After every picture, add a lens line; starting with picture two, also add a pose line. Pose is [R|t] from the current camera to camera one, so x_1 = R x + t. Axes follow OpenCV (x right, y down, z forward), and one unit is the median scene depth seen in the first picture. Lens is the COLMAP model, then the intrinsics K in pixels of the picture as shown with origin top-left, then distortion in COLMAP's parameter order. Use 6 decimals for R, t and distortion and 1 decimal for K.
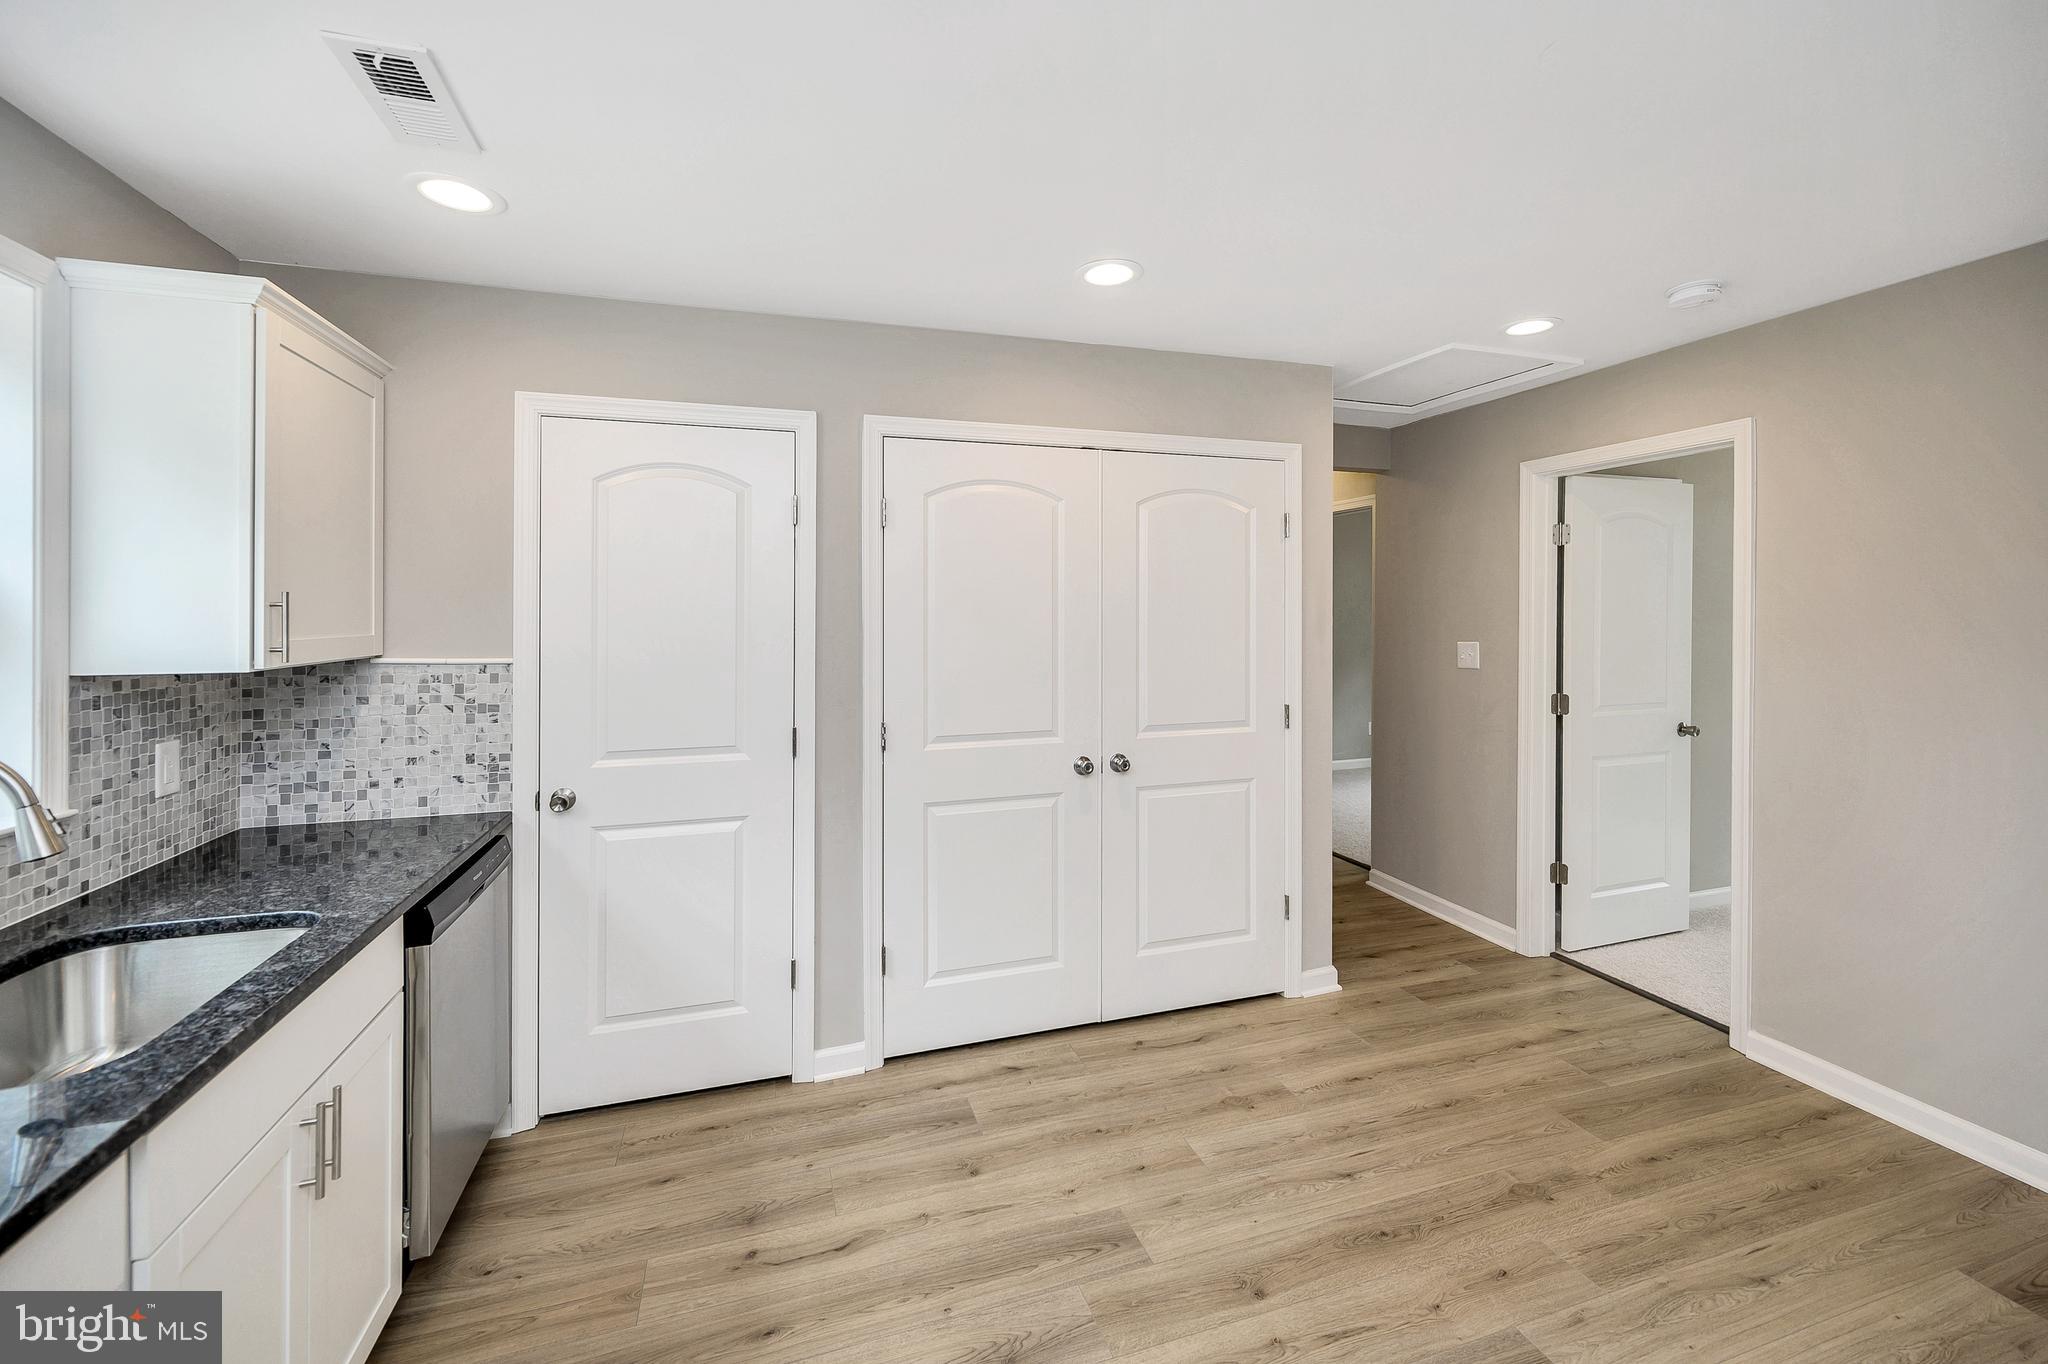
lens RADIAL K [[835.3, 0, 1034.4], [0, 835.3, 626.9], [0, 0, 1]] dist [0.001483, -0.000420]
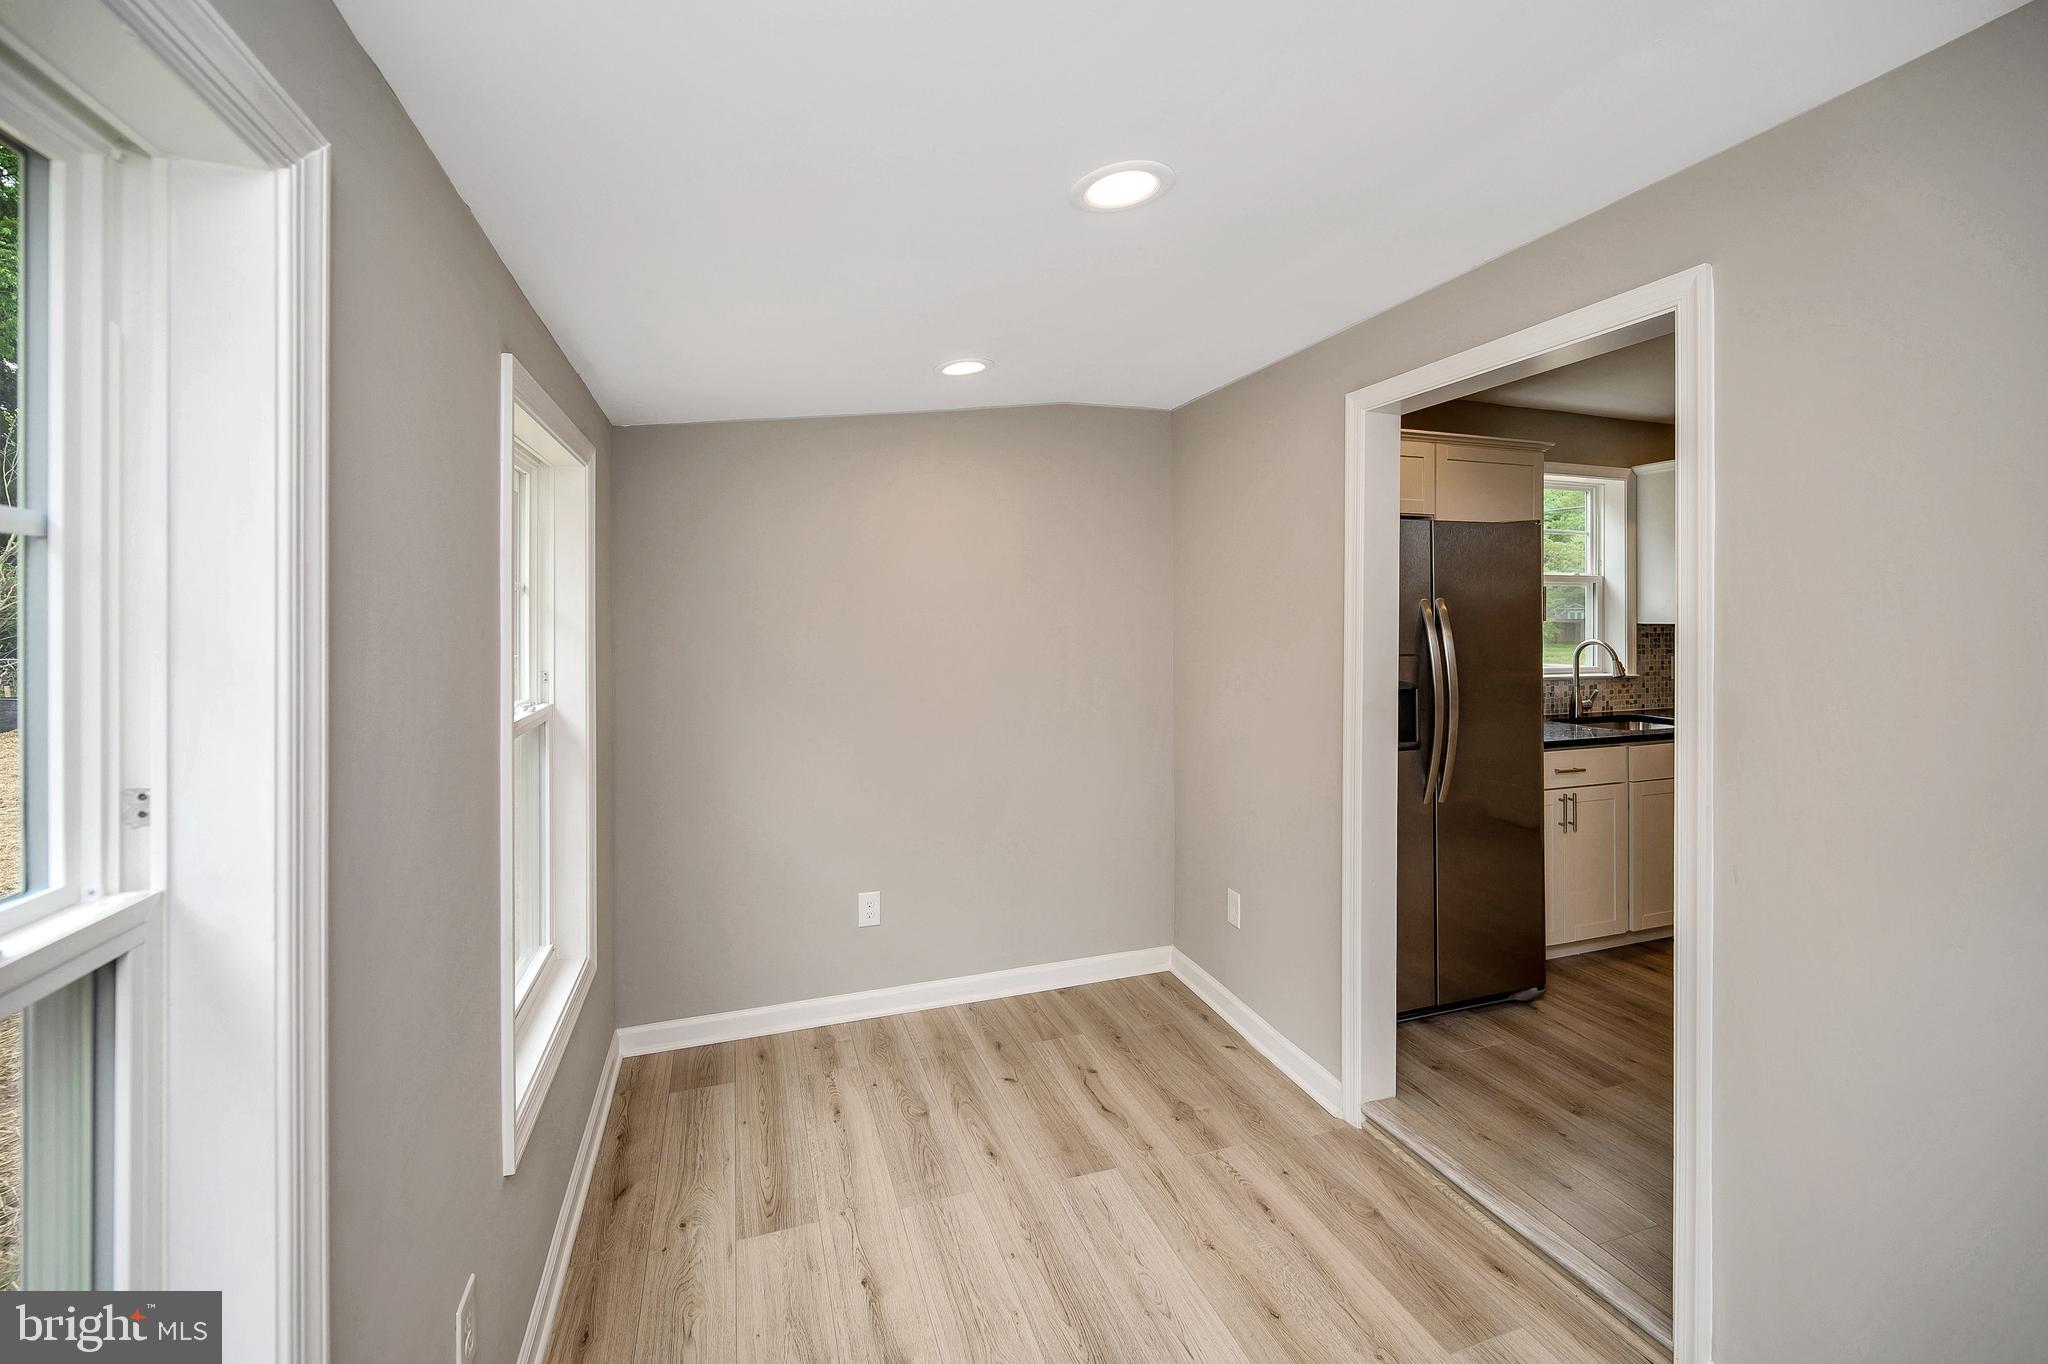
lens RADIAL K [[835.3, 0, 1034.4], [0, 835.3, 626.9], [0, 0, 1]] dist [0.001483, -0.000420]
pose [[0.015547, 0.013650, -0.999786, 1.024179], [-0.013155, 0.999823, 0.013446, 0.043100], [0.999793, 0.012943, 0.015724, -0.663530]]
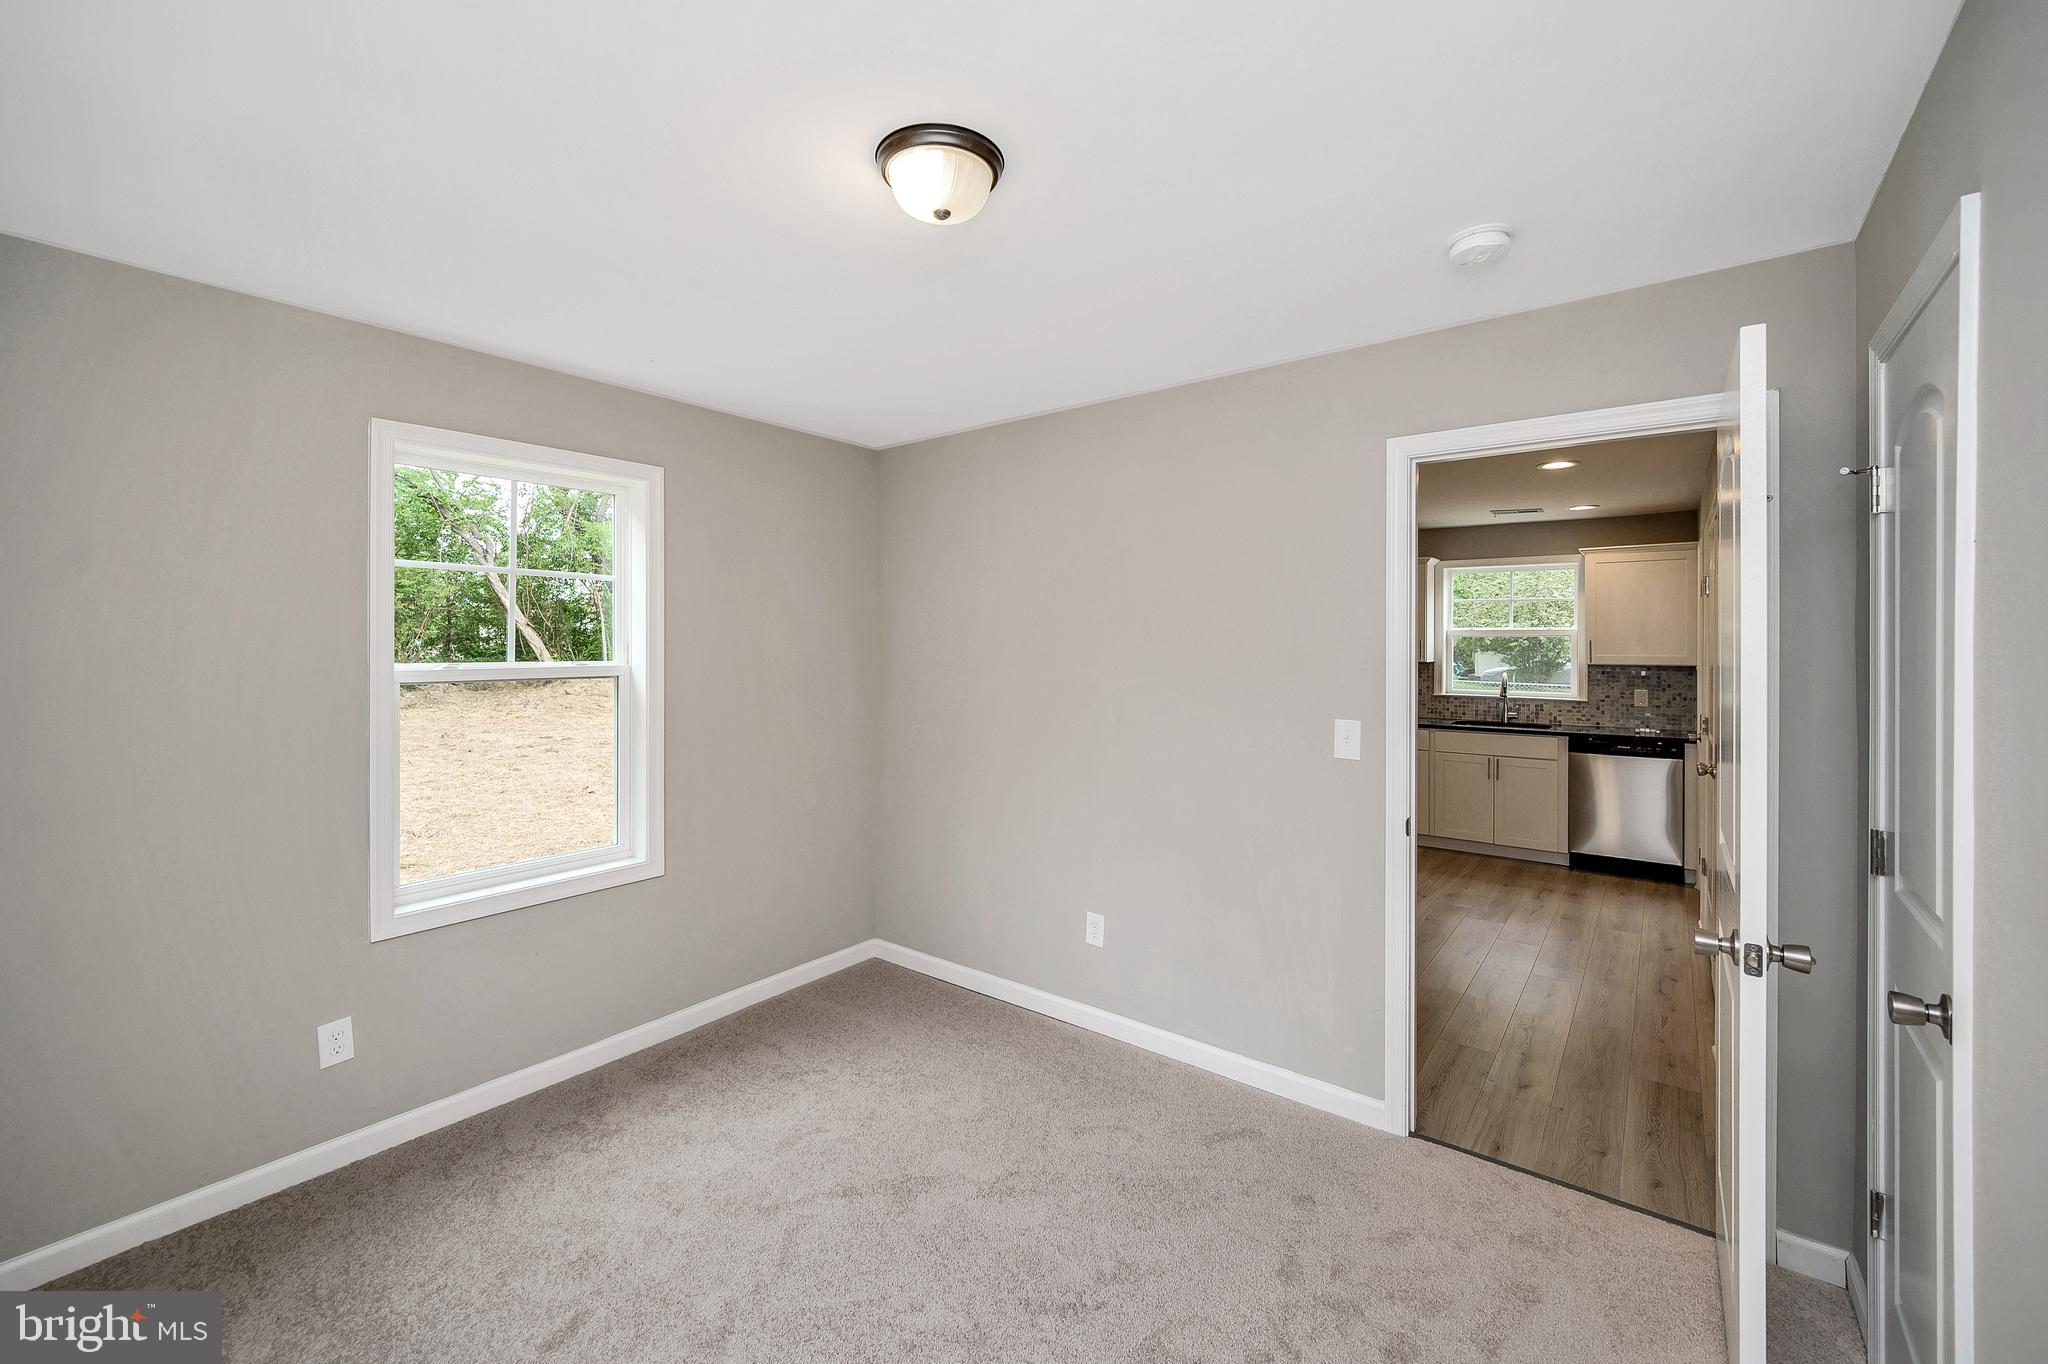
lens RADIAL K [[857.5, 0, 1013.7], [0, 857.5, 643.0], [0, 0, 1]] dist [0.002716, 0.000041]
pose [[-0.825155, -0.001781, -0.564904, 2.205355], [-0.011793, 0.999831, 0.014074, -0.040174], [0.564783, 0.018276, -0.825037, 1.935343]]
